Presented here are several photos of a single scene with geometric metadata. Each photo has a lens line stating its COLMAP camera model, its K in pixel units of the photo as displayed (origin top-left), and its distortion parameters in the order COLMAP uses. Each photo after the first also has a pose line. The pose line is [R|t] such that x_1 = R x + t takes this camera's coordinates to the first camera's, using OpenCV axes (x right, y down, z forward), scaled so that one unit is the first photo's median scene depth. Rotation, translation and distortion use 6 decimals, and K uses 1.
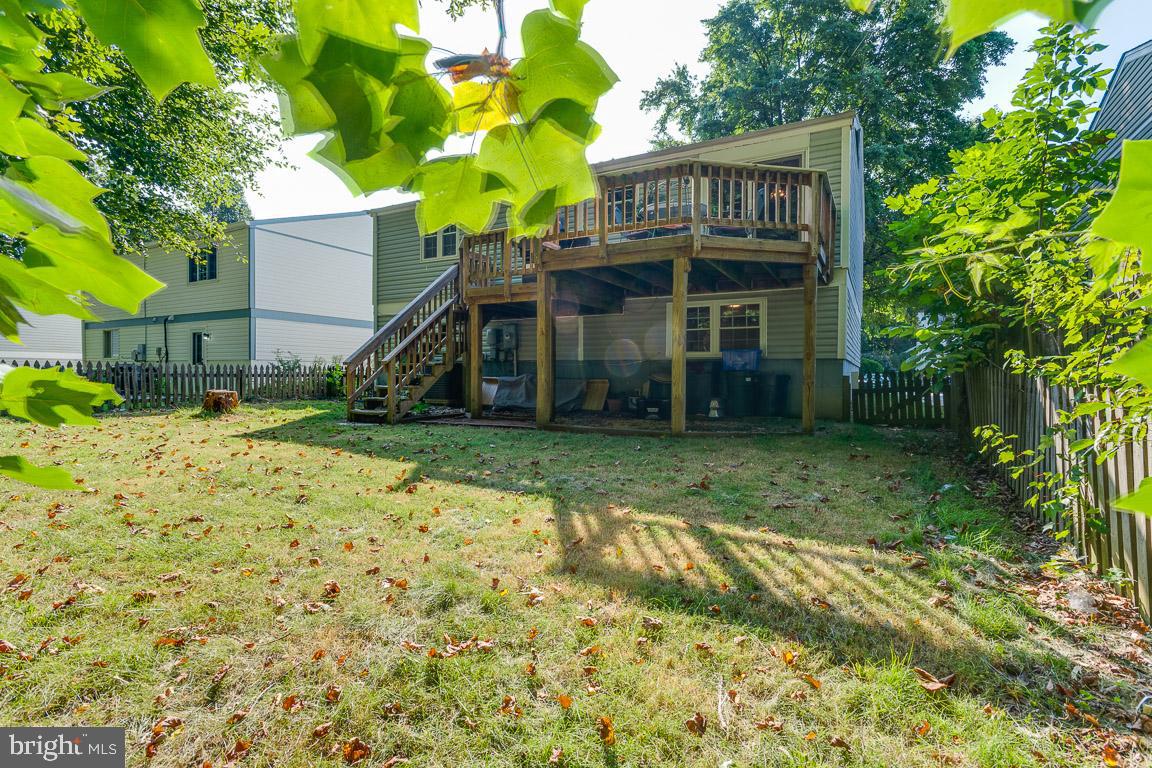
lens RADIAL K [[554.2, 0, 573.7], [0, 554.2, 380.9], [0, 0, 1]] dist [-0.001866, 0.001604]
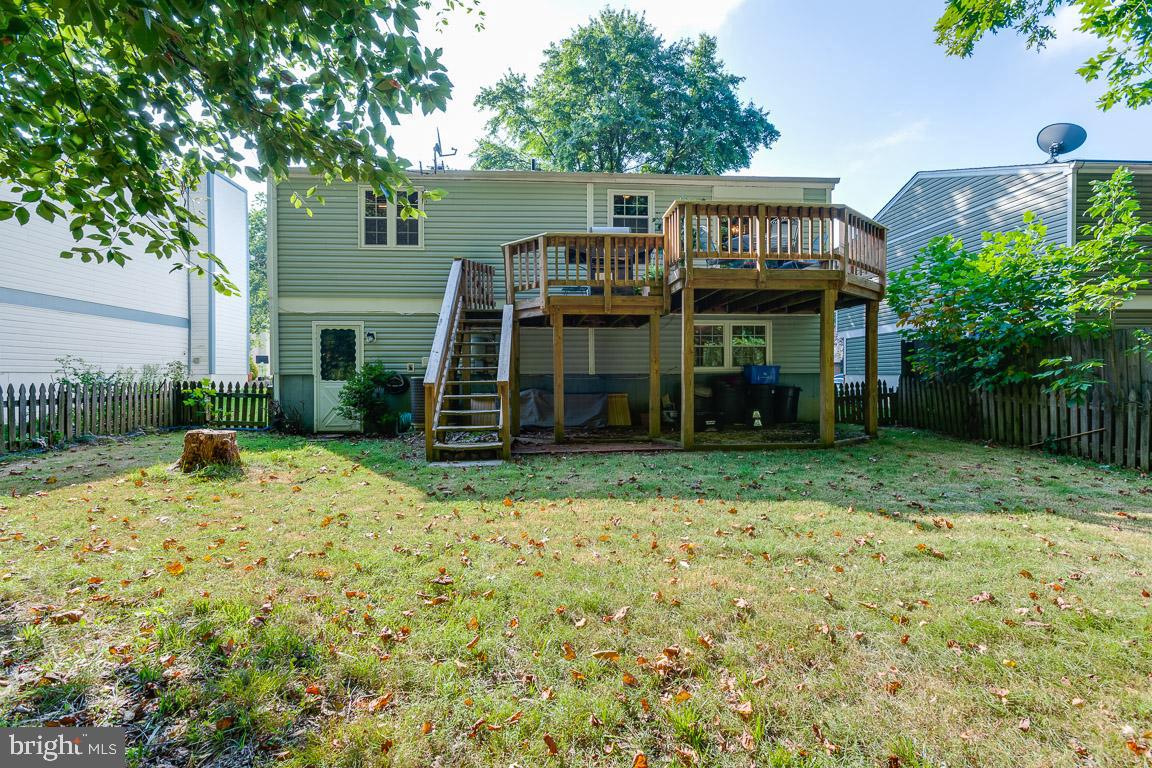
lens RADIAL K [[554.2, 0, 581.2], [0, 554.2, 384.8], [0, 0, 1]] dist [-0.001866, 0.001604]
pose [[0.831170, -0.018786, 0.555701, -0.540193], [0.016550, 0.999822, 0.009045, -0.027691], [-0.555772, 0.001679, 0.831333, 0.210272]]
